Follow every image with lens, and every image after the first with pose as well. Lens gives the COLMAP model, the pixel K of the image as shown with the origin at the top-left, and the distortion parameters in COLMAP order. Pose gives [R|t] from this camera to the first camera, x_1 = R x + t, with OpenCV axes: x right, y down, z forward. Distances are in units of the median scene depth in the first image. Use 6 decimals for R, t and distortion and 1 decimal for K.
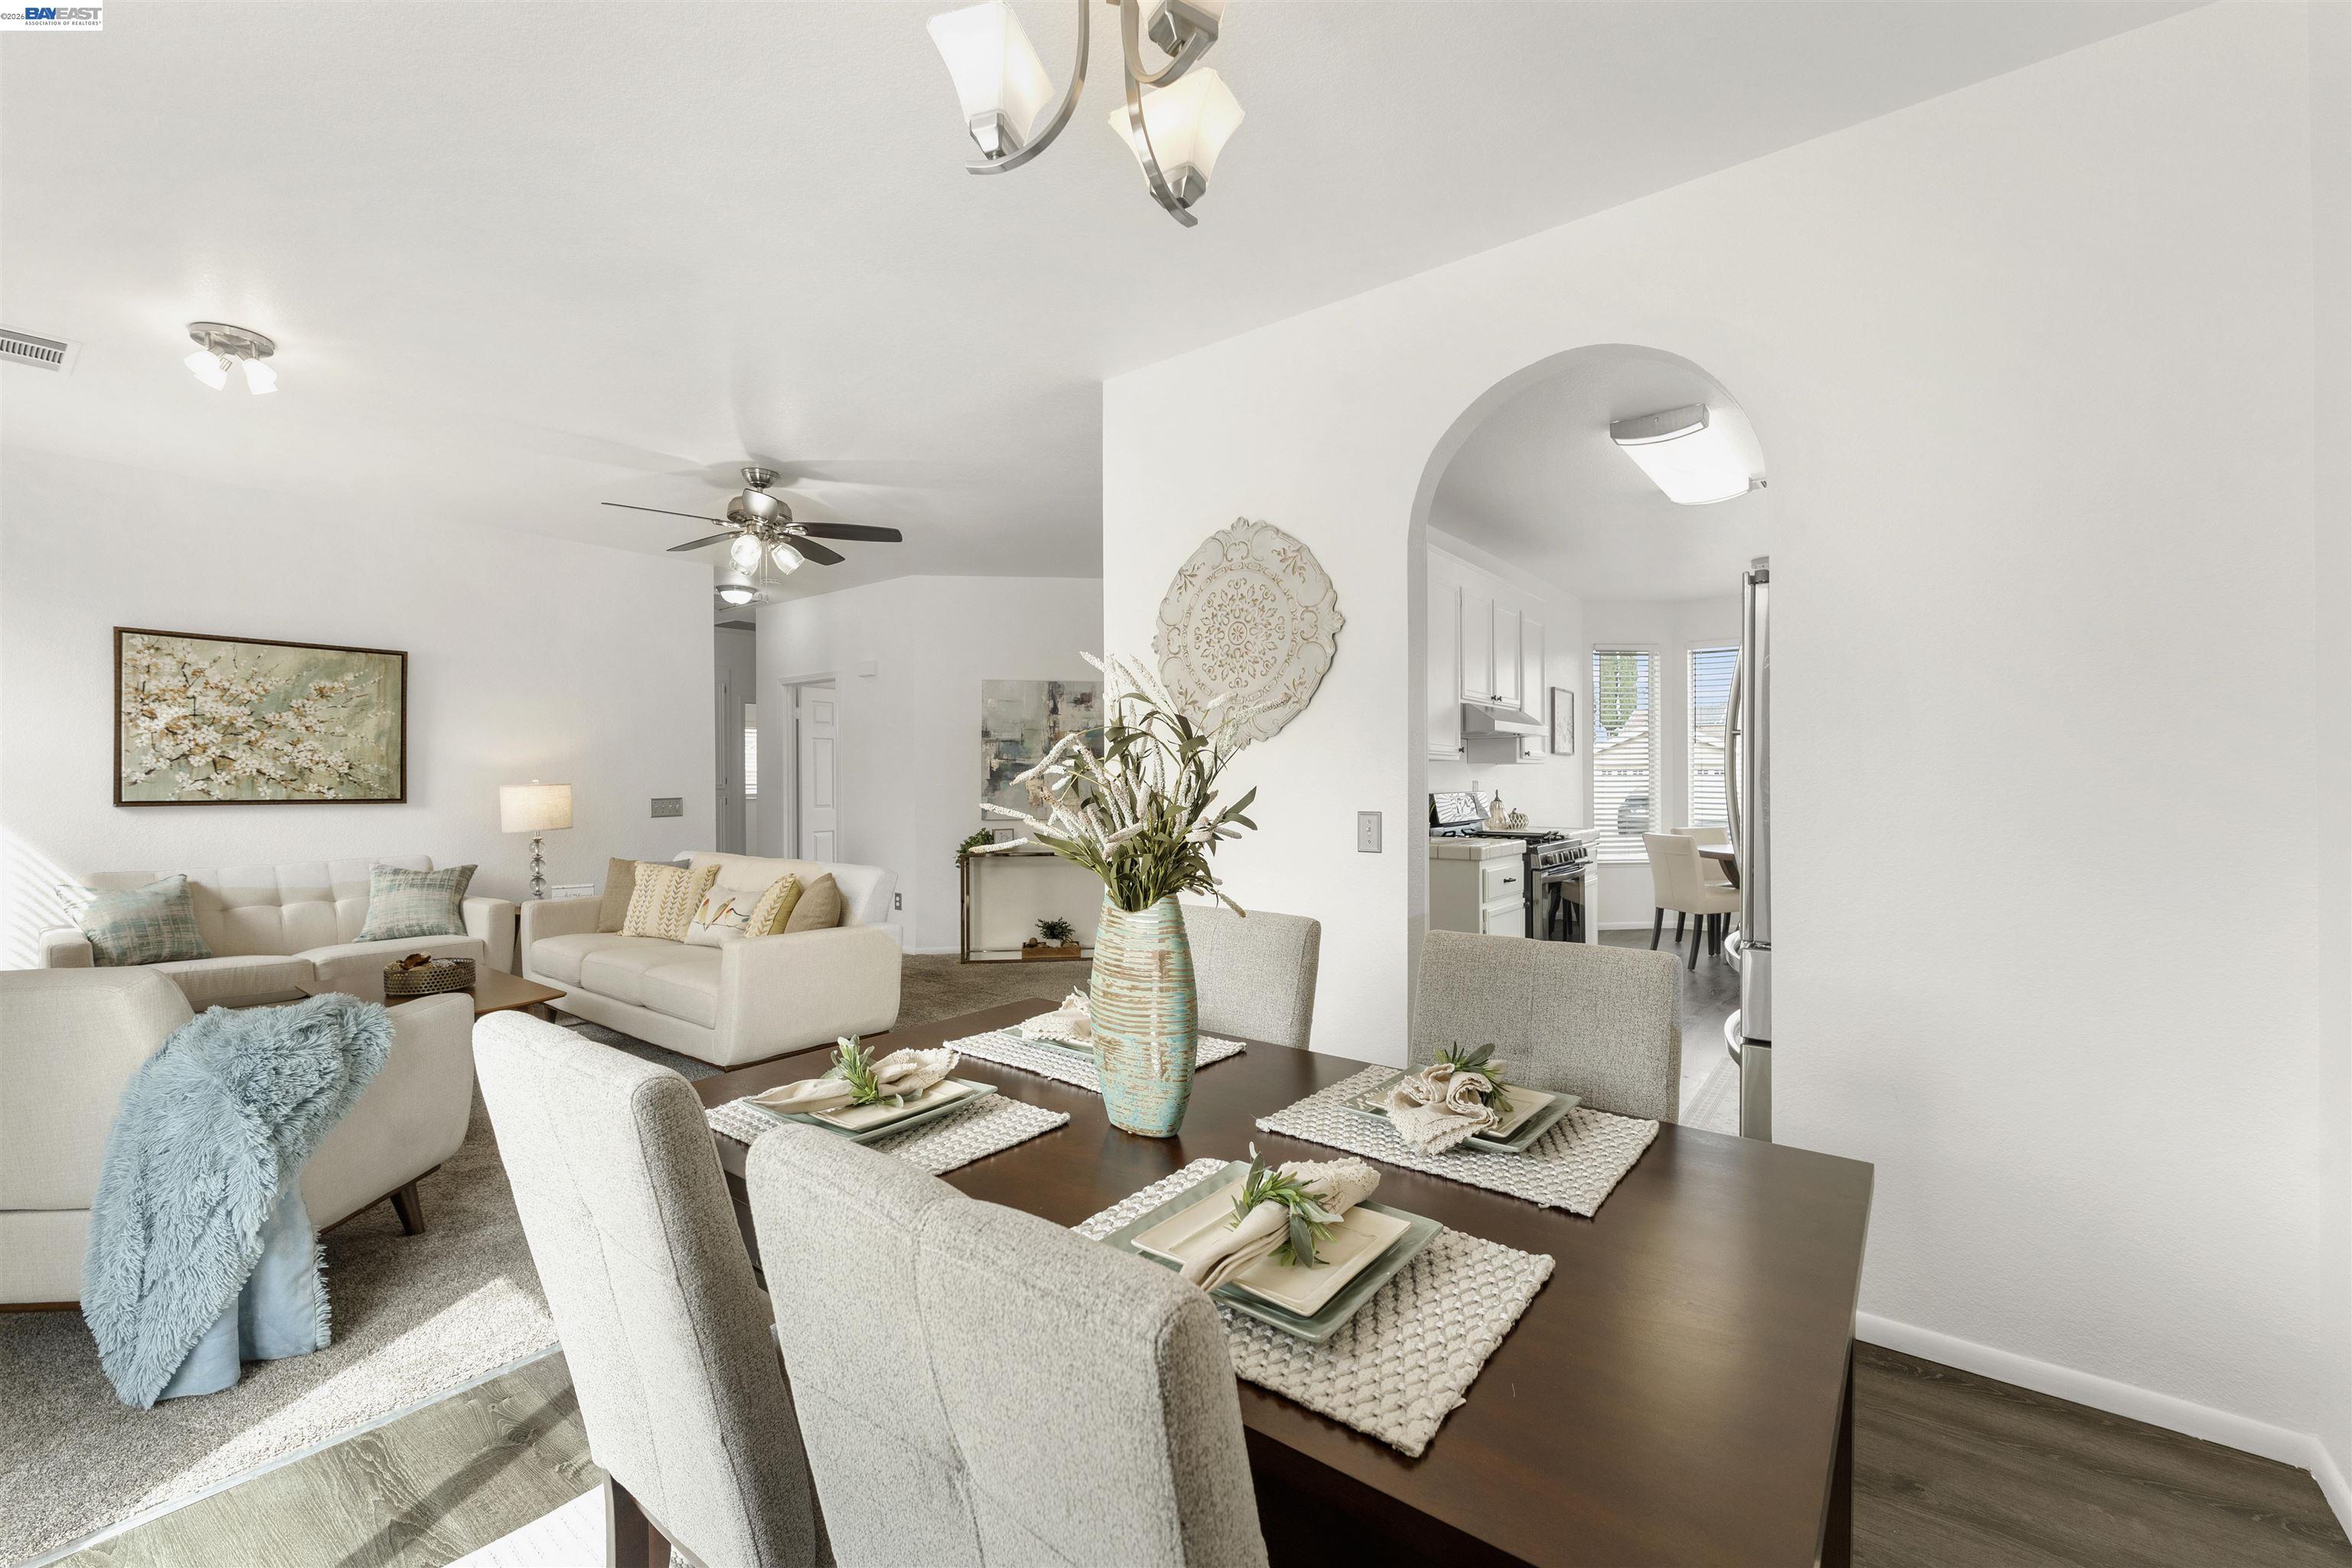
lens RADIAL K [[992.5, 0, 1140.9], [0, 992.5, 787.5], [0, 0, 1]] dist [0.000569, 0.000158]
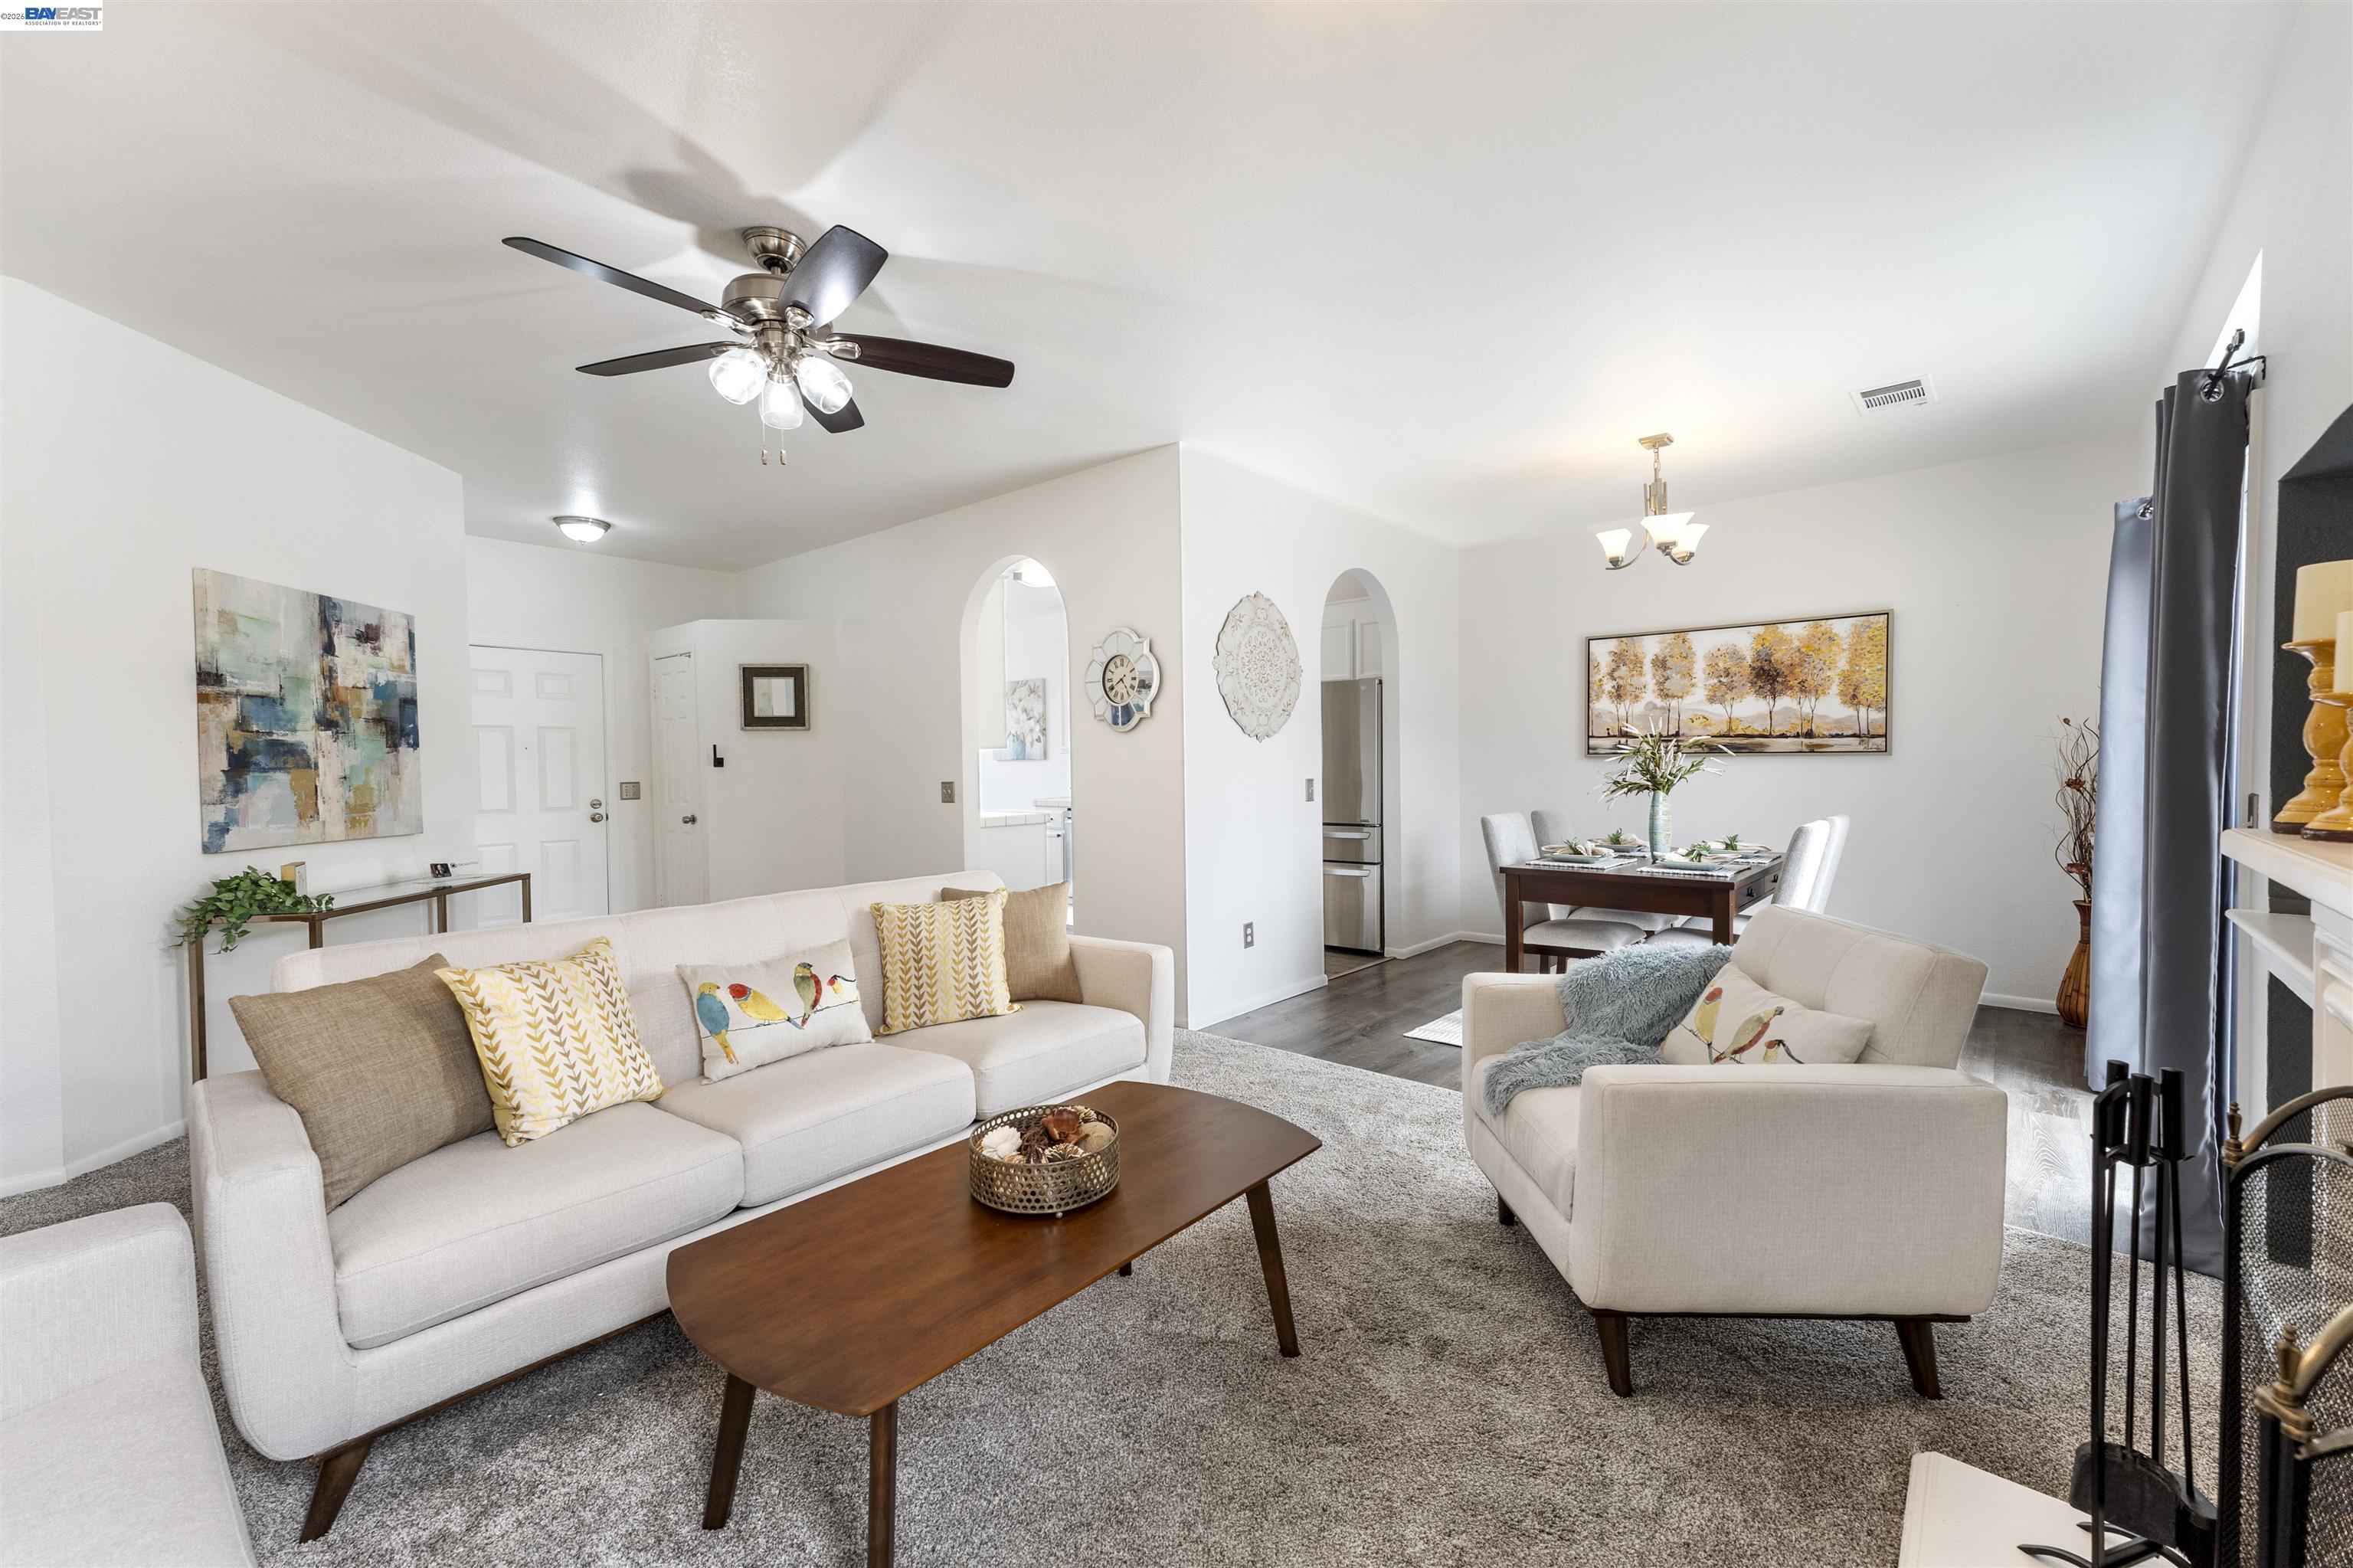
lens RADIAL K [[959.2, 0, 1187.2], [0, 959.2, 783.9], [0, 0, 1]] dist [-0.000043, -0.000110]
pose [[0.005284, -0.023423, 0.999712, -0.639475], [0.016469, 0.999592, 0.023334, -0.004407], [-0.999850, 0.016341, 0.005668, 0.506885]]
